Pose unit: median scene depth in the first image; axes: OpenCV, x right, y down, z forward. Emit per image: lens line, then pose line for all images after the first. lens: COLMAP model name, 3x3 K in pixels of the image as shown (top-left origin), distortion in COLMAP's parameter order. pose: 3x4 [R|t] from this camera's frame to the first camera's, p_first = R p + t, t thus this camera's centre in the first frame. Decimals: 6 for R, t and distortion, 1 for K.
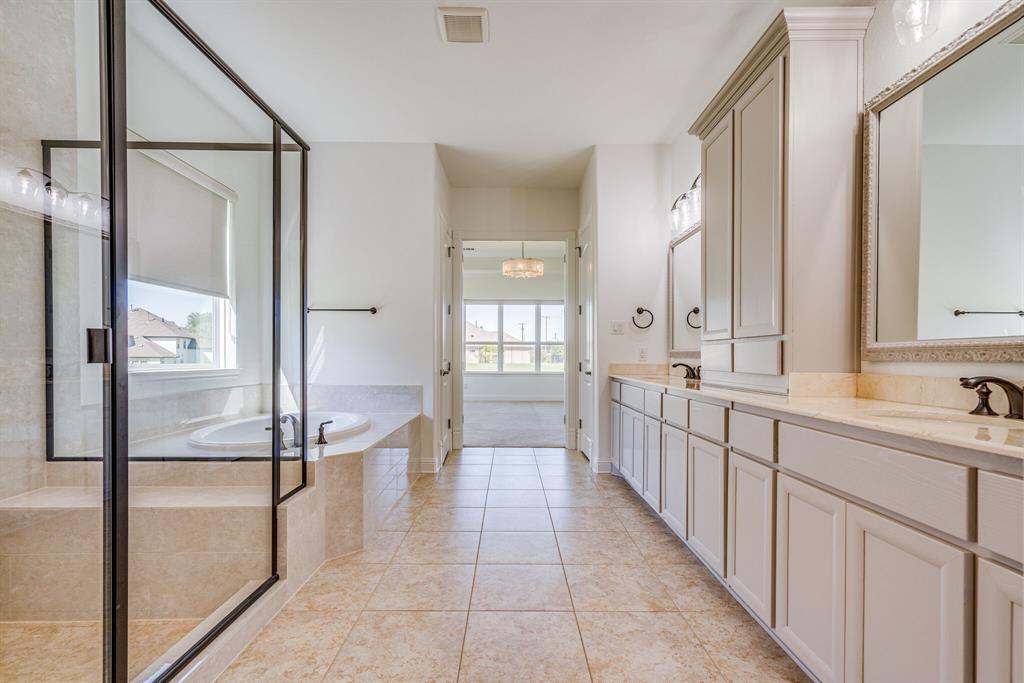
lens RADIAL K [[487.9, 0, 511.7], [0, 487.9, 349.4], [0, 0, 1]] dist [-0.001030, -0.000108]
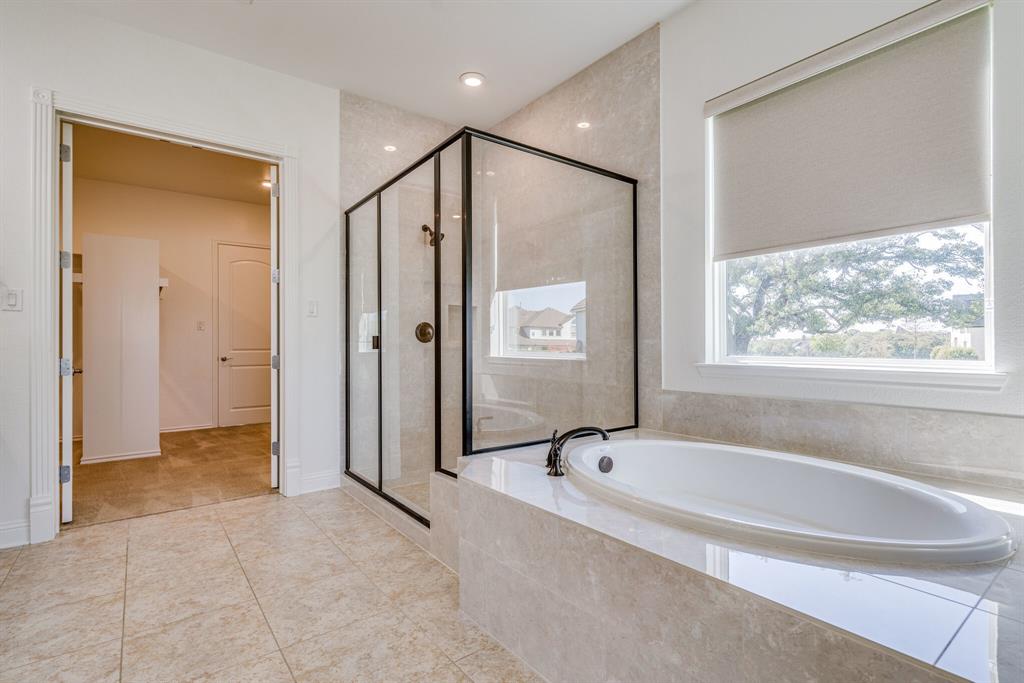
lens RADIAL K [[487.9, 0, 513.5], [0, 487.9, 341.2], [0, 0, 1]] dist [-0.001030, -0.000108]
pose [[-0.795761, -0.003246, -0.605602, 0.105182], [0.009528, 0.999795, -0.017878, 0.025911], [0.605536, -0.019997, -0.795567, 2.219306]]
